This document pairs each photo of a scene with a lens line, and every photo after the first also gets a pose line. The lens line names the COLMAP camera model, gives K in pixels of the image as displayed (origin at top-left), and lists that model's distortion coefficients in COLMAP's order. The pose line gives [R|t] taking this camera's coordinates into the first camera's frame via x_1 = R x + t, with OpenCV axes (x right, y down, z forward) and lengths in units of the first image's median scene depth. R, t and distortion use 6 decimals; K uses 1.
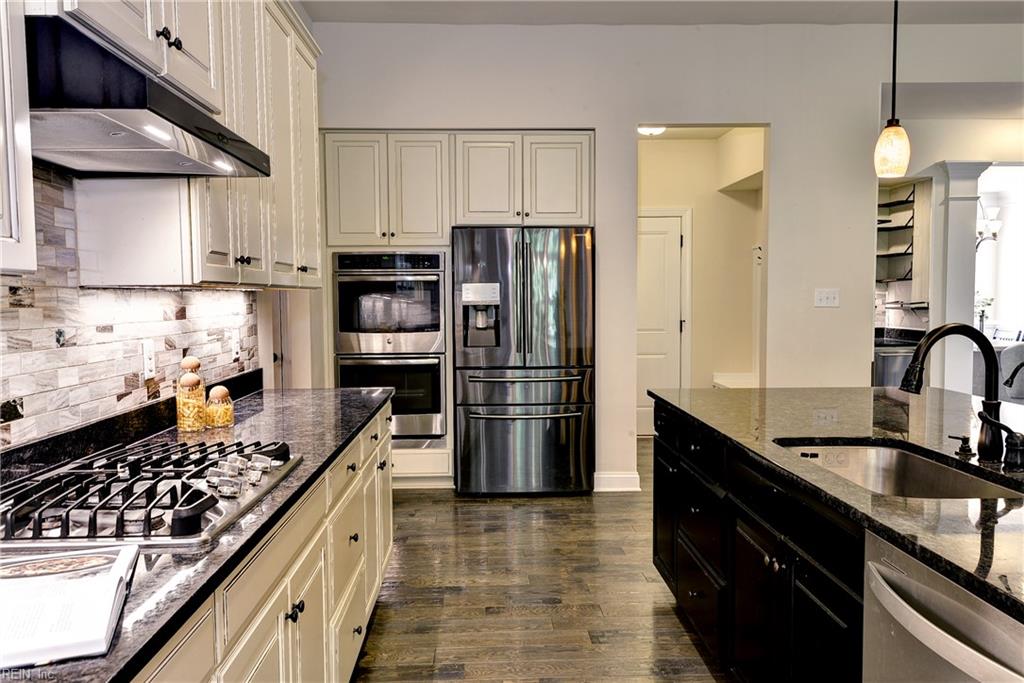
lens RADIAL K [[756.5, 0, 538.7], [0, 756.5, 339.7], [0, 0, 1]] dist [-0.000184, -0.000150]
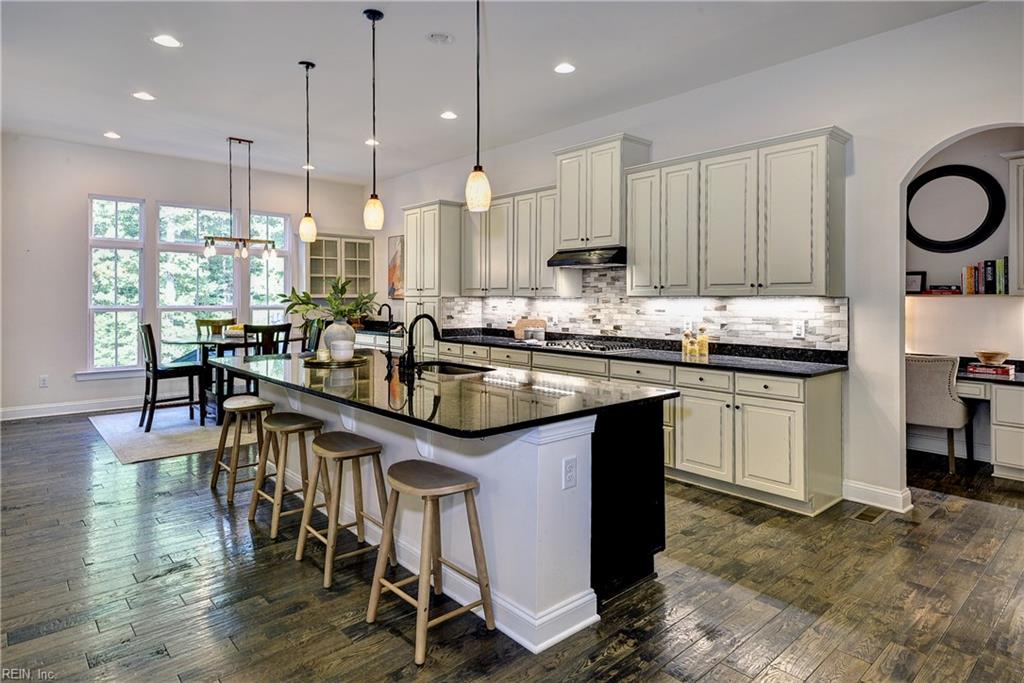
lens RADIAL K [[577.6, 0, 512.3], [0, 577.6, 301.6], [0, 0, 1]] dist [0.000036, 0.000077]
pose [[-0.774392, 0.011013, -0.632610, 0.567514], [-0.032430, 0.997843, 0.057069, -0.068024], [0.631874, 0.064709, -0.772365, 0.993959]]
